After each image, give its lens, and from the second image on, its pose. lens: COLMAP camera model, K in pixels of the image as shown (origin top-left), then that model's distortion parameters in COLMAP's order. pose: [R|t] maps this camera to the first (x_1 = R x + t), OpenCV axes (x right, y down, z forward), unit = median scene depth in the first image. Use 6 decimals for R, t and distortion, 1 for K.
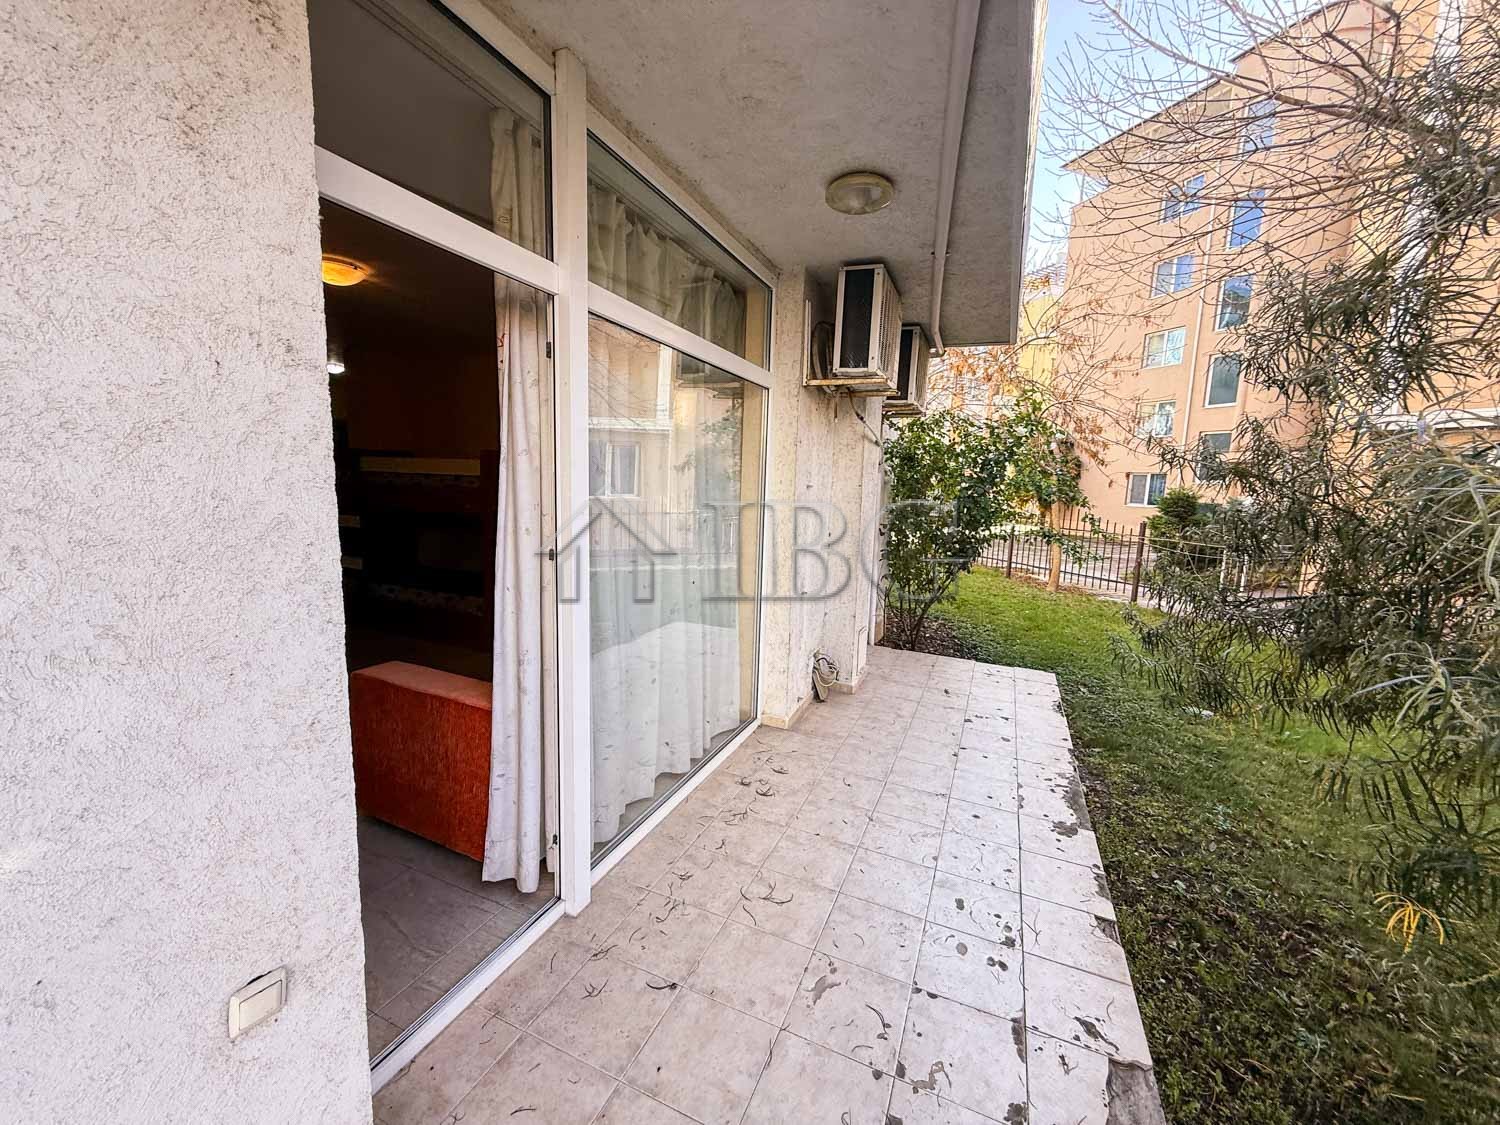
lens RADIAL K [[598.7, 0, 747.8], [0, 598.7, 562.7], [0, 0, 1]] dist [0.001488, -0.000026]
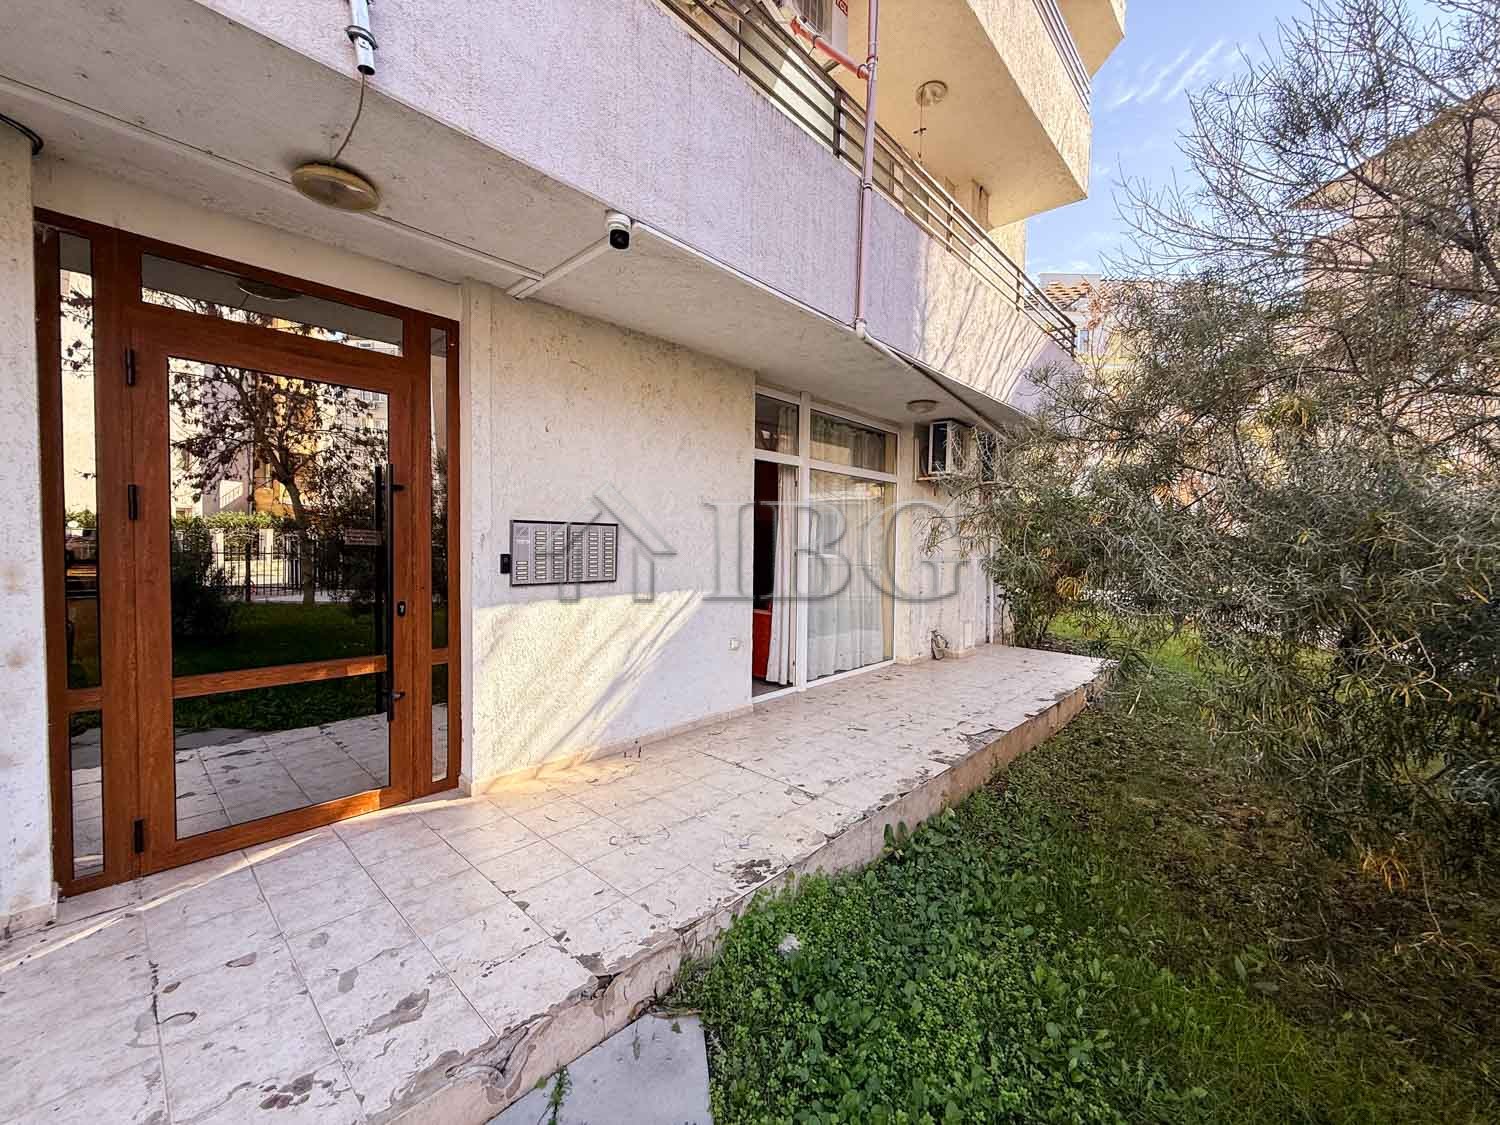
lens RADIAL K [[598.7, 0, 747.8], [0, 598.7, 562.7], [0, 0, 1]] dist [0.001488, -0.000026]
pose [[0.943730, -0.011212, -0.330528, 0.345010], [-0.025367, 0.994027, -0.106148, 0.292520], [0.329744, 0.108560, 0.937808, -1.508770]]
